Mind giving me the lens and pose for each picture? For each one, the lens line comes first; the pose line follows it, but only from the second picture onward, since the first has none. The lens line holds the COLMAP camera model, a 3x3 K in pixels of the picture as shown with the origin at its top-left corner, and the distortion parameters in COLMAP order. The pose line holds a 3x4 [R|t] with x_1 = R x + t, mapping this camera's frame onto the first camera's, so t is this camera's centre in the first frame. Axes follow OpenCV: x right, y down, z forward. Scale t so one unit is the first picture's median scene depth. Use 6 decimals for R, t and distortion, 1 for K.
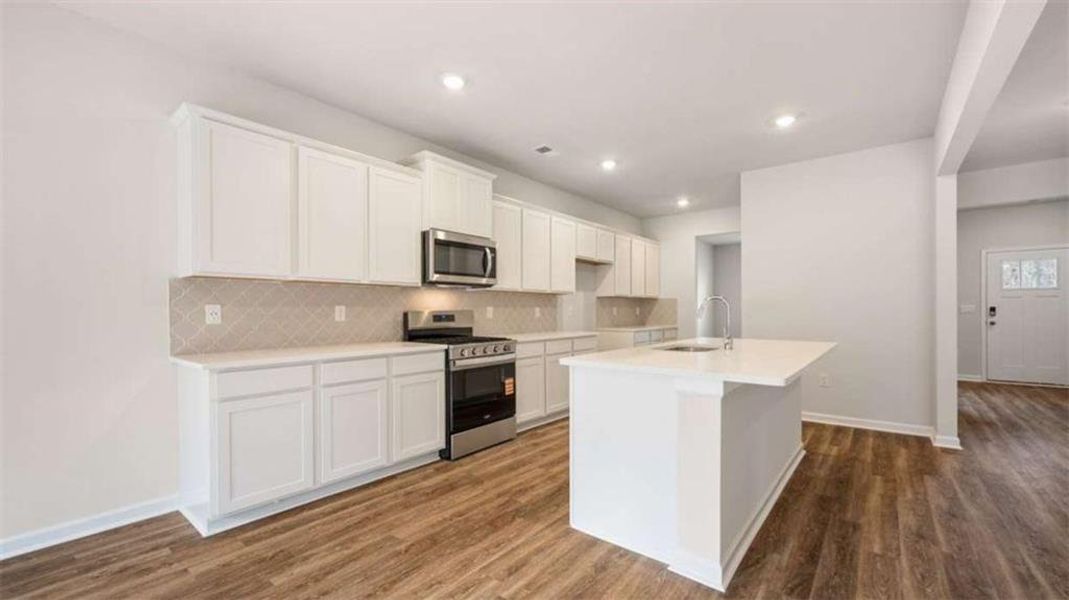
lens RADIAL K [[433.5, 0, 520.1], [0, 433.5, 308.3], [0, 0, 1]] dist [0.002177, 0.000266]
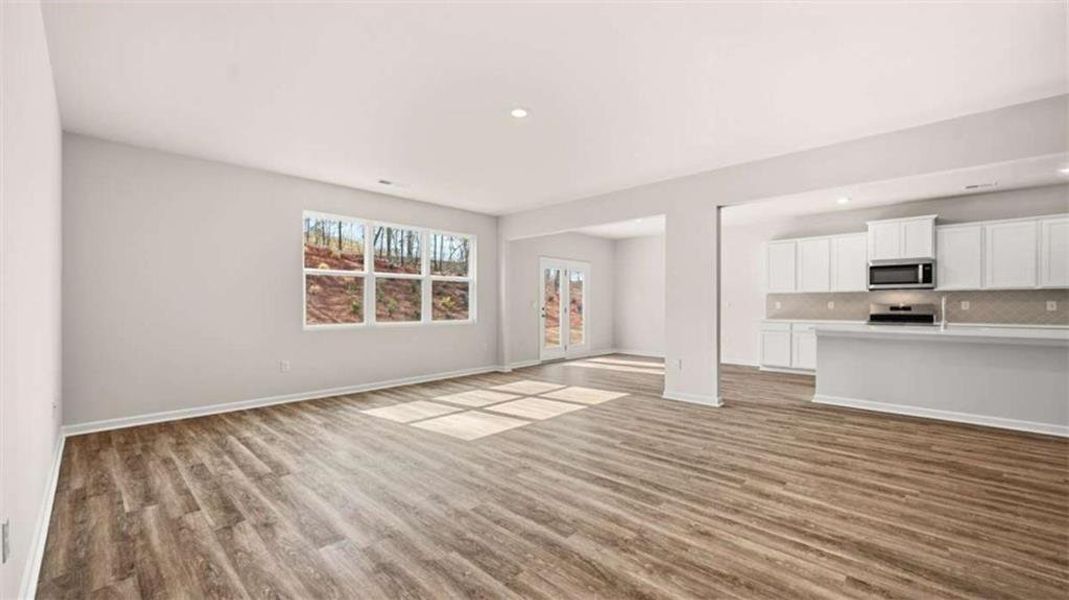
lens RADIAL K [[433.5, 0, 540.2], [0, 433.5, 305.9], [0, 0, 1]] dist [0.002177, 0.000266]
pose [[-0.029441, 0.002301, -0.999564, 1.831876], [0.003852, 0.999990, 0.002188, 0.003265], [0.999559, -0.003786, -0.029449, -0.407143]]
